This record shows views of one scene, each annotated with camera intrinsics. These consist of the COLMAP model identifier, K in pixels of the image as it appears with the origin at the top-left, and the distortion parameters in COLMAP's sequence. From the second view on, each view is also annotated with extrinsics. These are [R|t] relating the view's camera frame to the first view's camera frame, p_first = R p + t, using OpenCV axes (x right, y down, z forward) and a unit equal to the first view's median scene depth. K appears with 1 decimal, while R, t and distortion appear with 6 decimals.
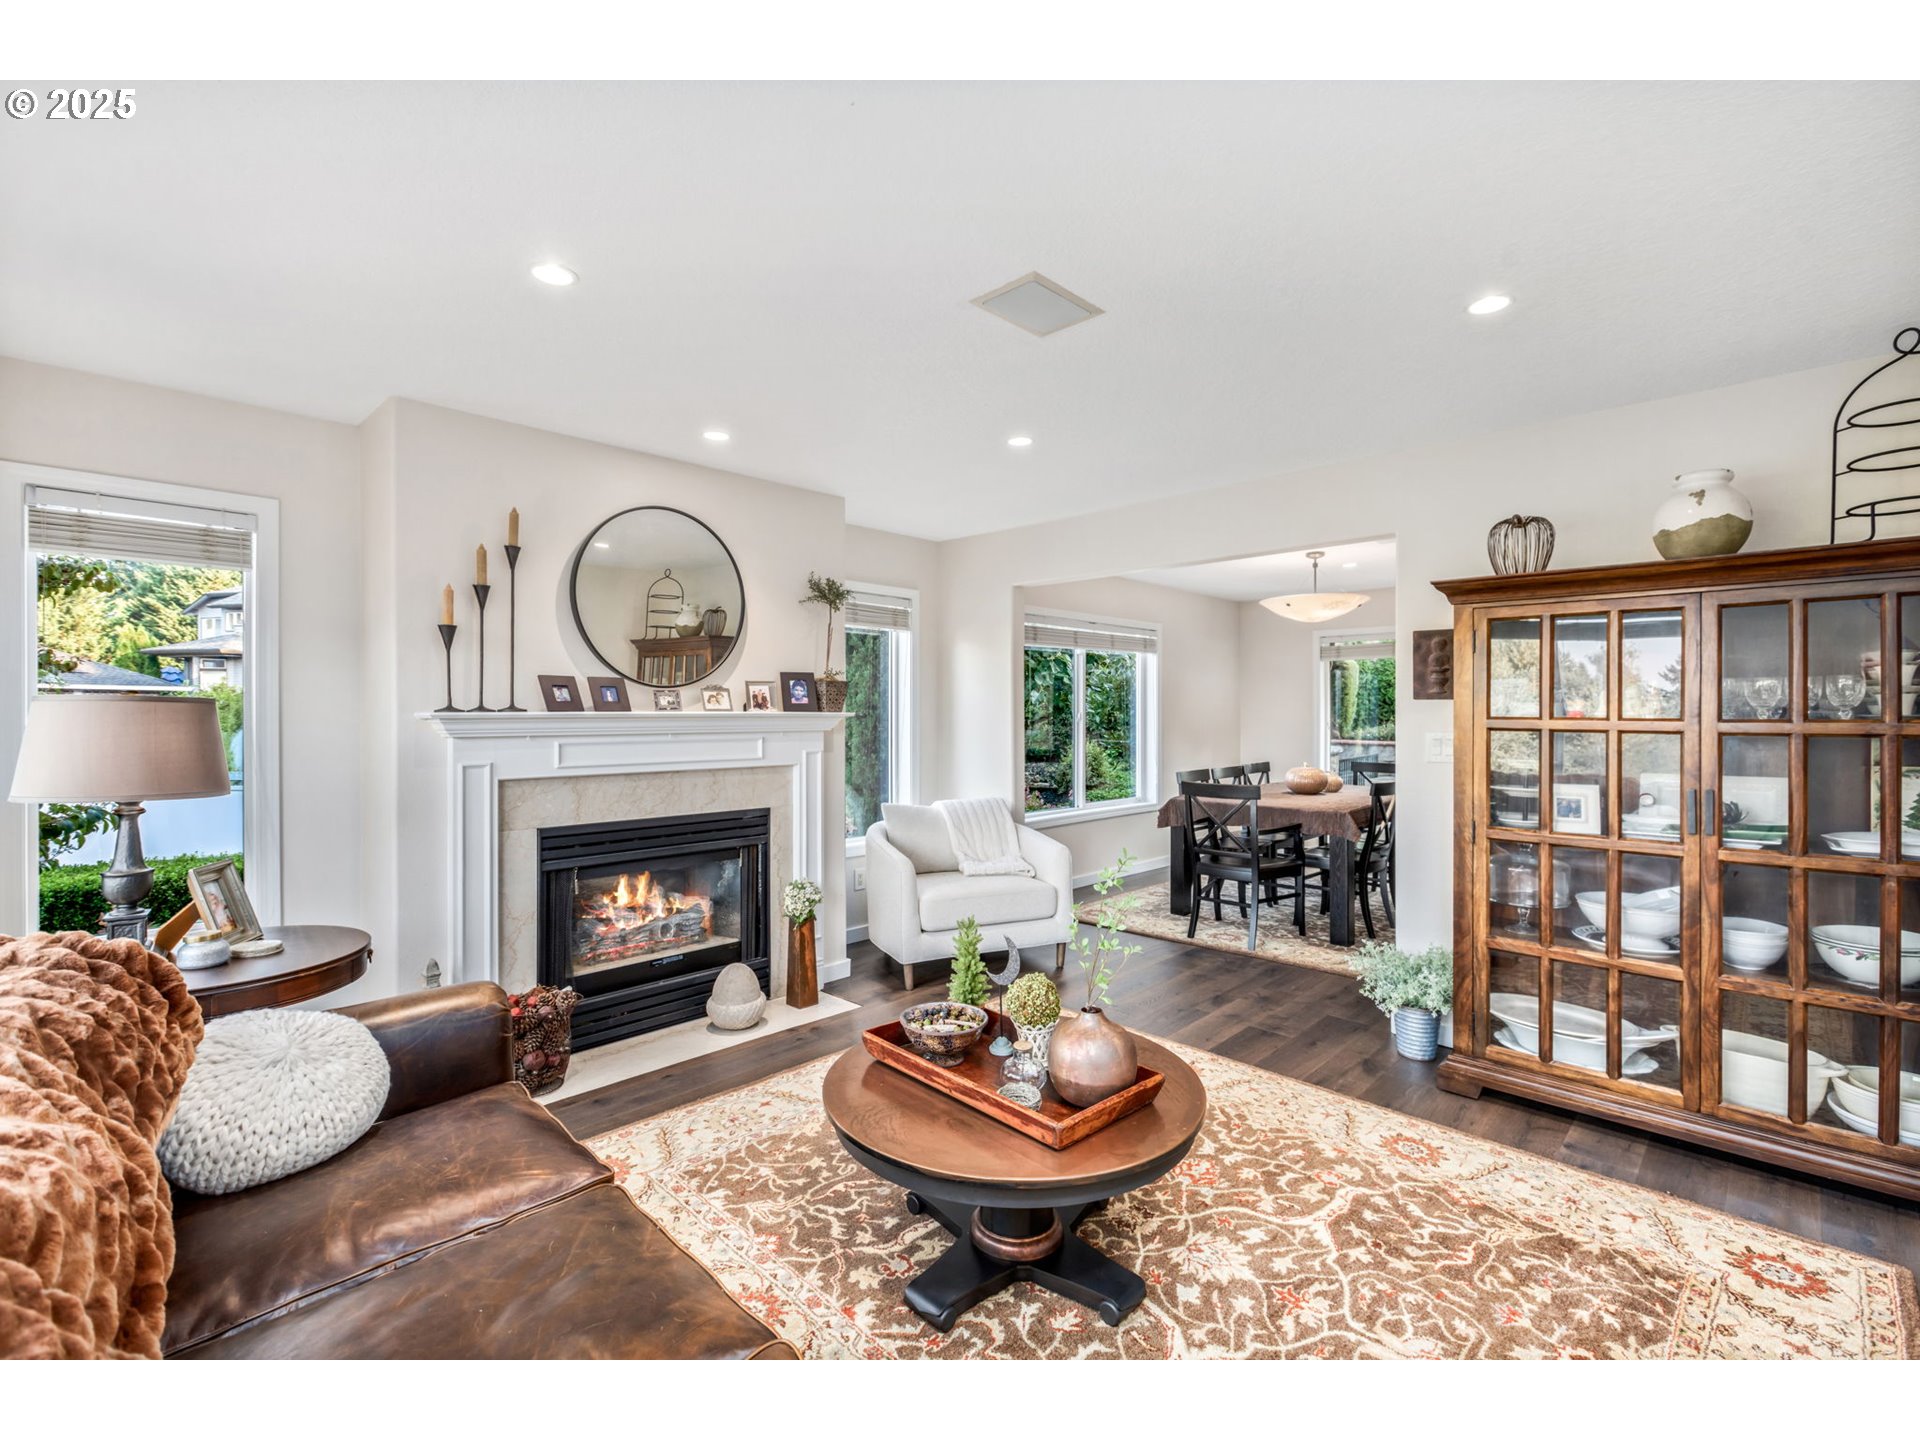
lens RADIAL K [[855.6, 0, 953.6], [0, 855.6, 716.0], [0, 0, 1]] dist [0.000759, -0.000295]
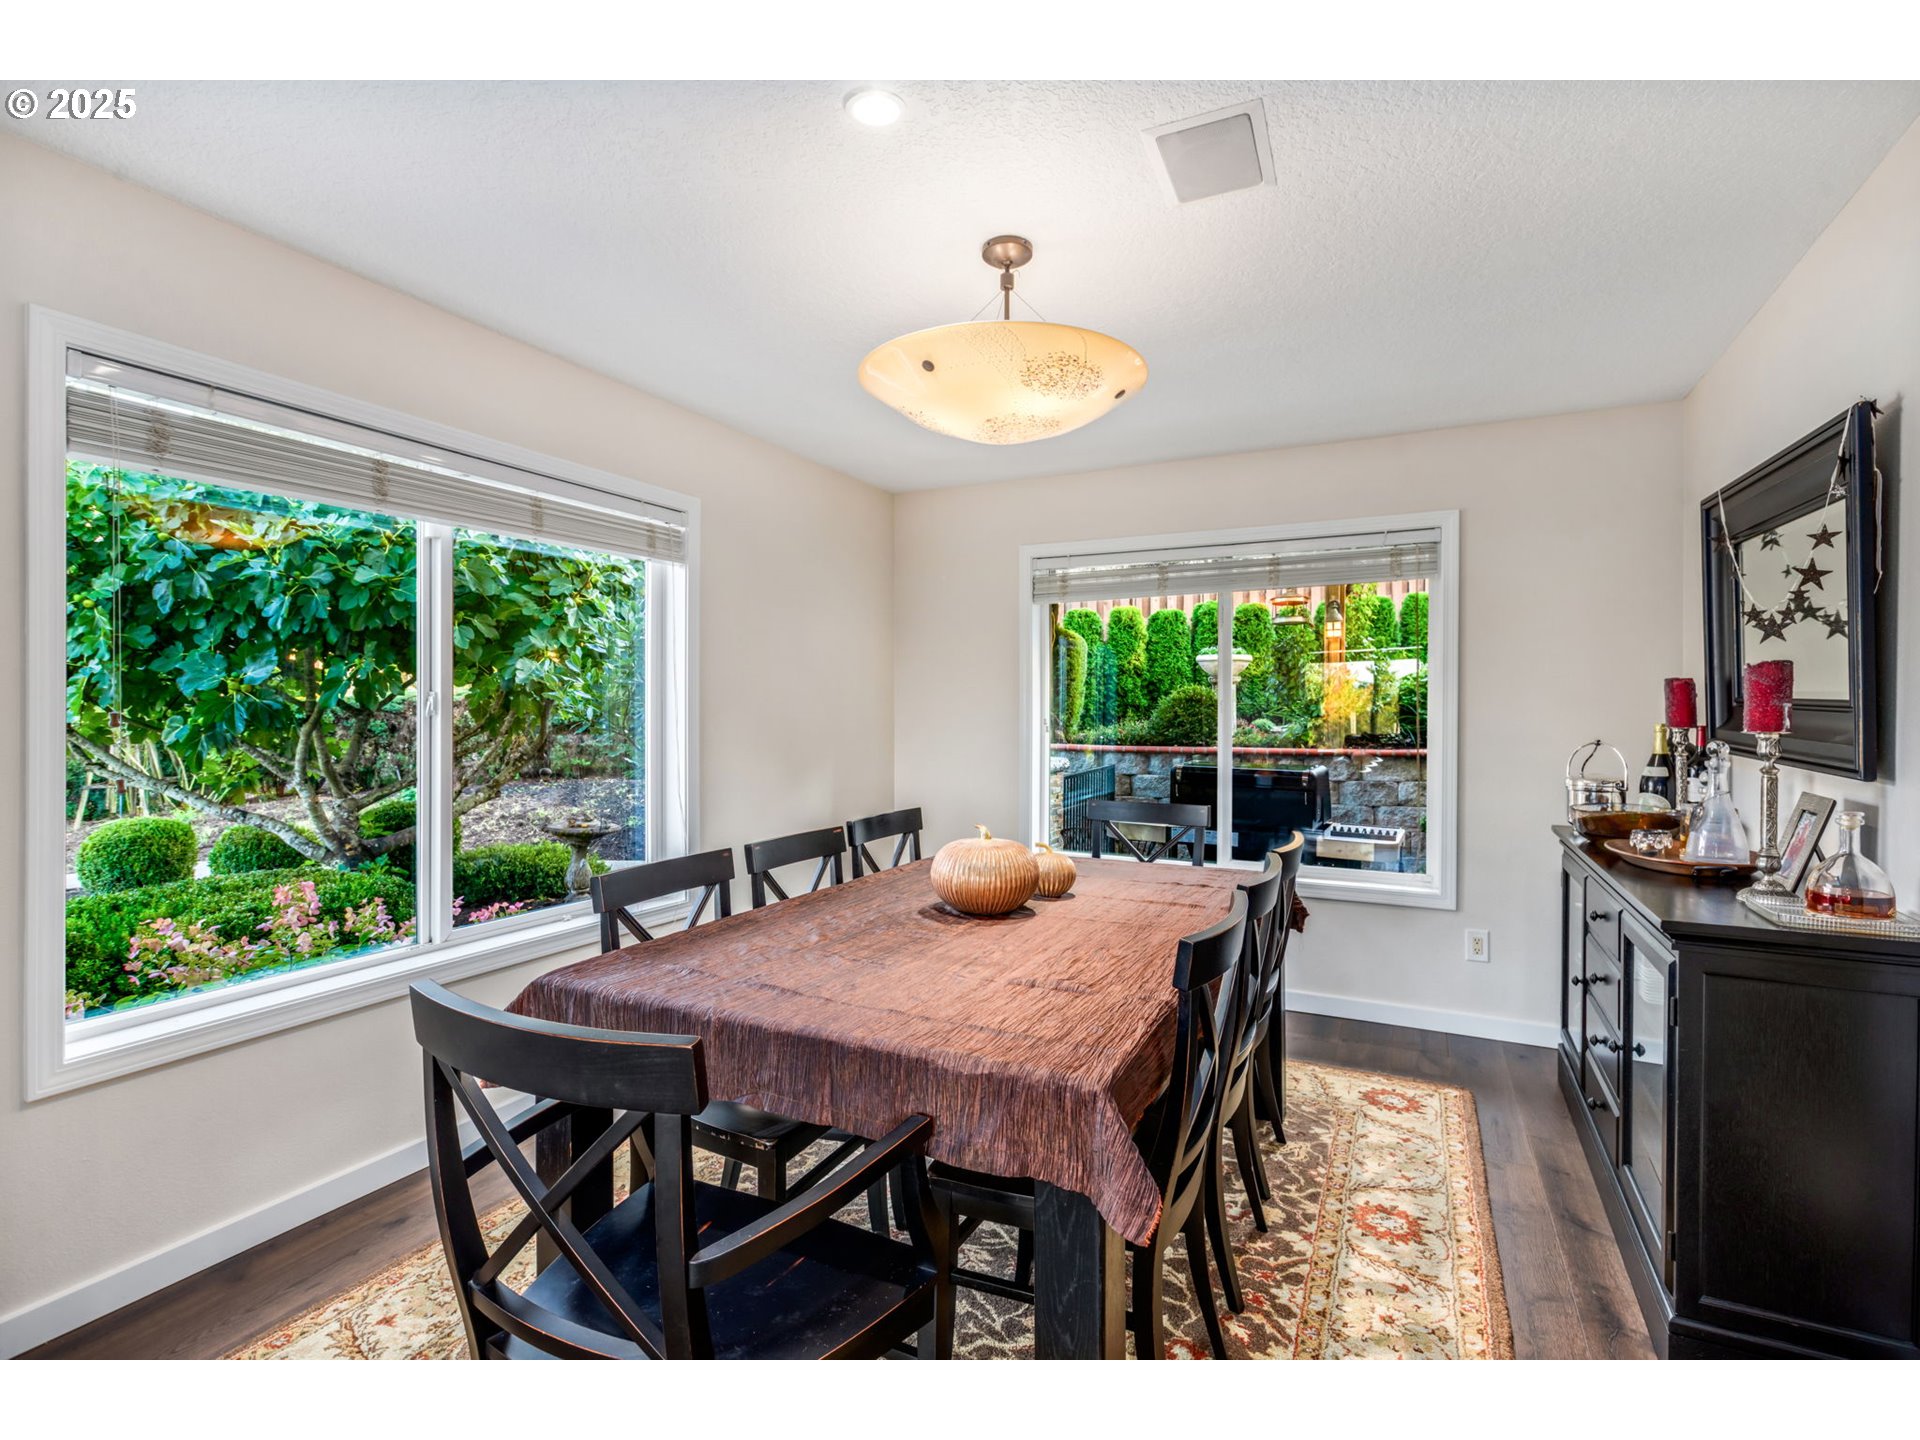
lens RADIAL K [[923.8, 0, 967.4], [0, 923.8, 700.5], [0, 0, 1]] dist [0.000305, -0.000227]
pose [[0.948877, 0.005650, 0.315597, 0.146559], [-0.001615, 0.999914, -0.013046, 0.002296], [-0.315643, 0.011870, 0.948804, 0.328195]]
